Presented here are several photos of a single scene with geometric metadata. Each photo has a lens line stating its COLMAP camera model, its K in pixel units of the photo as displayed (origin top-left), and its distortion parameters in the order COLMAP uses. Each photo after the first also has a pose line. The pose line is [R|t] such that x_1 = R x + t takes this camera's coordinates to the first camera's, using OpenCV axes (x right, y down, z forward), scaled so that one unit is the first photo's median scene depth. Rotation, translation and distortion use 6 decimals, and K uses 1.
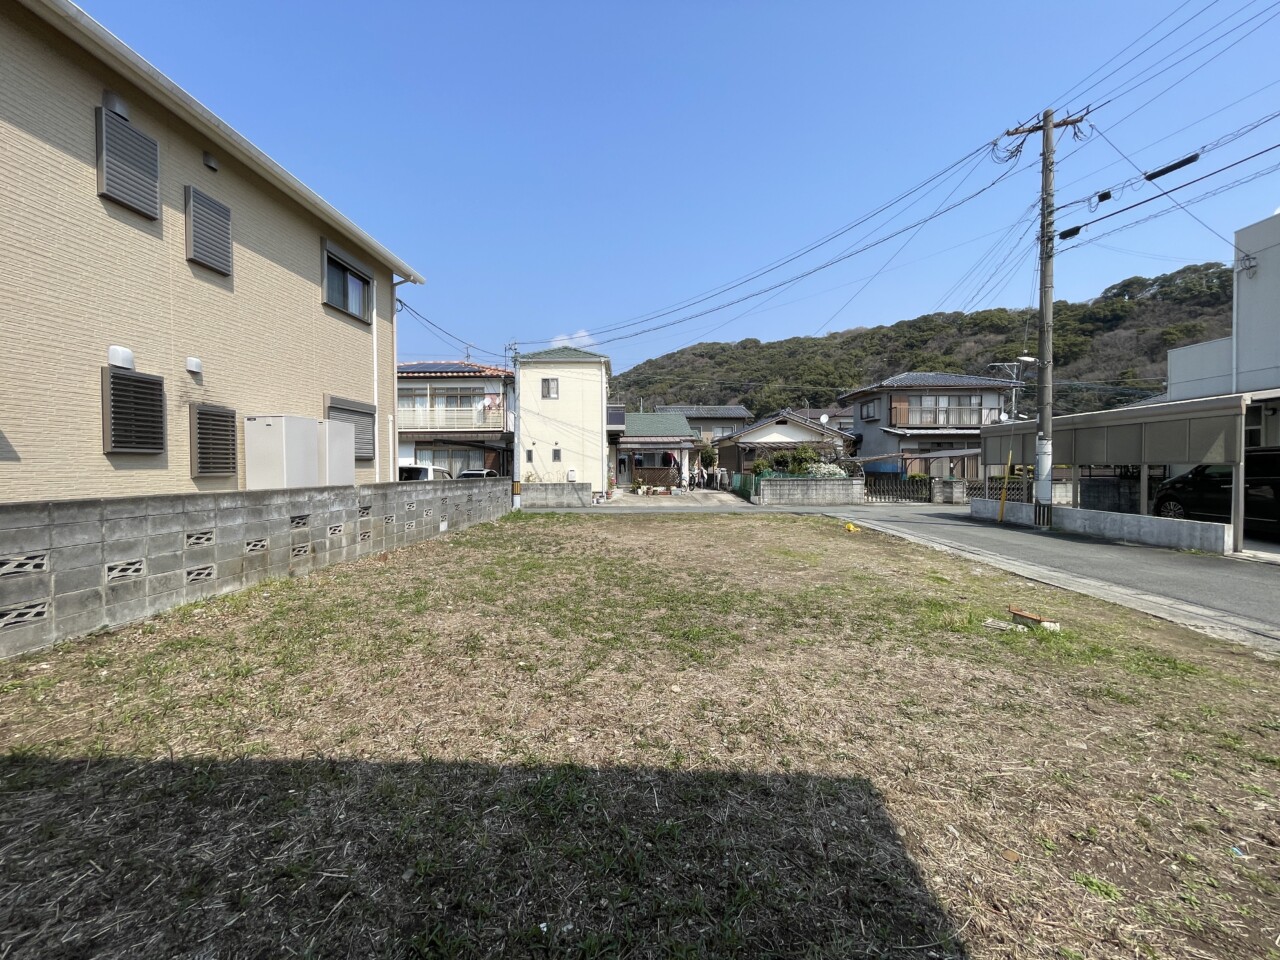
lens RADIAL K [[517.1, 0, 637.8], [0, 517.1, 476.6], [0, 0, 1]] dist [-0.002094, -0.000417]
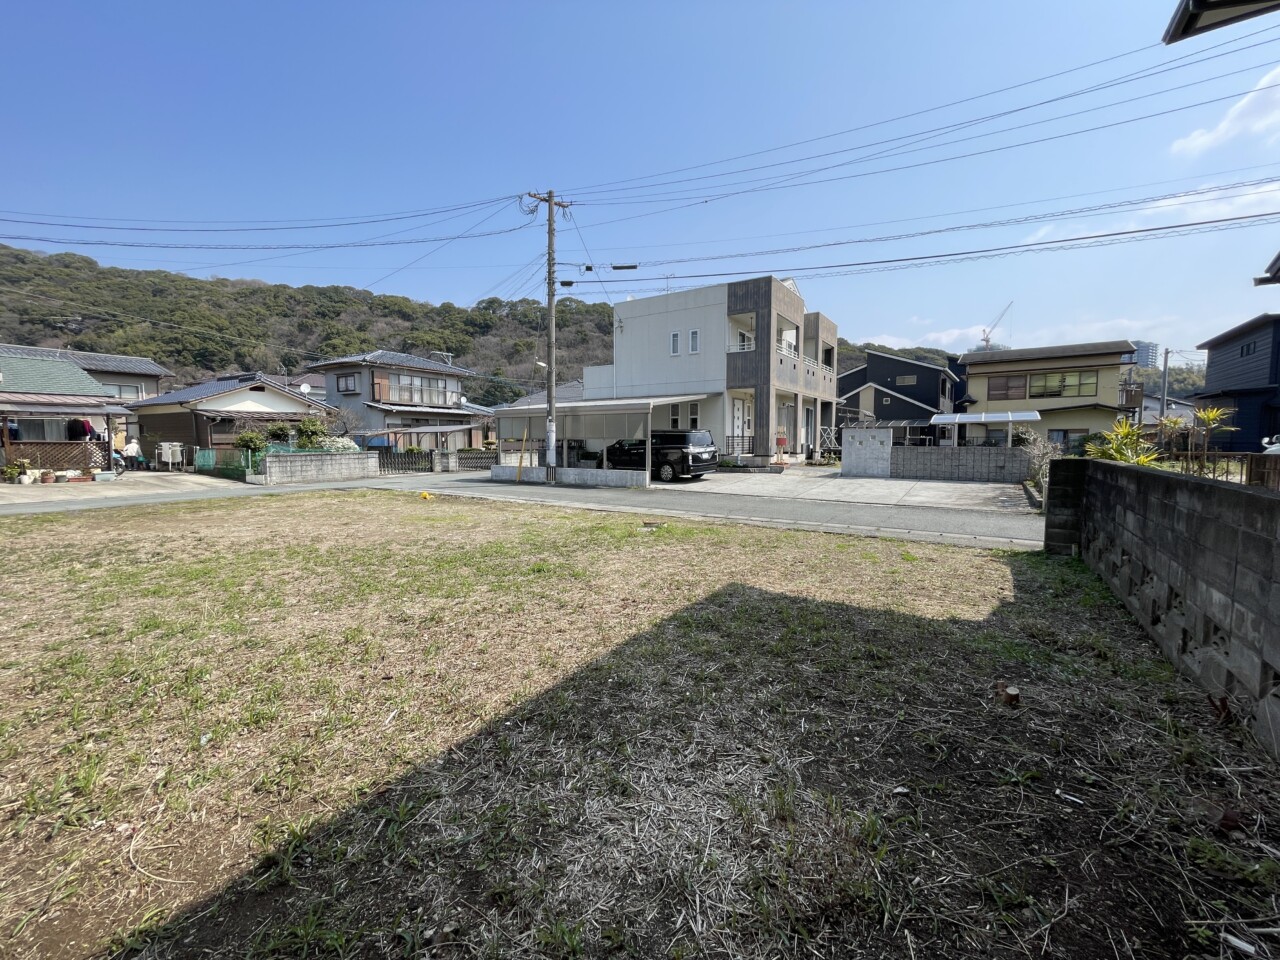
lens RADIAL K [[517.1, 0, 637.9], [0, 517.1, 475.7], [0, 0, 1]] dist [-0.002094, -0.000417]
pose [[0.508914, -0.057422, 0.858900, -0.339605], [0.015699, 0.998226, 0.057435, -0.000228], [-0.860674, -0.015746, 0.508913, 0.049199]]
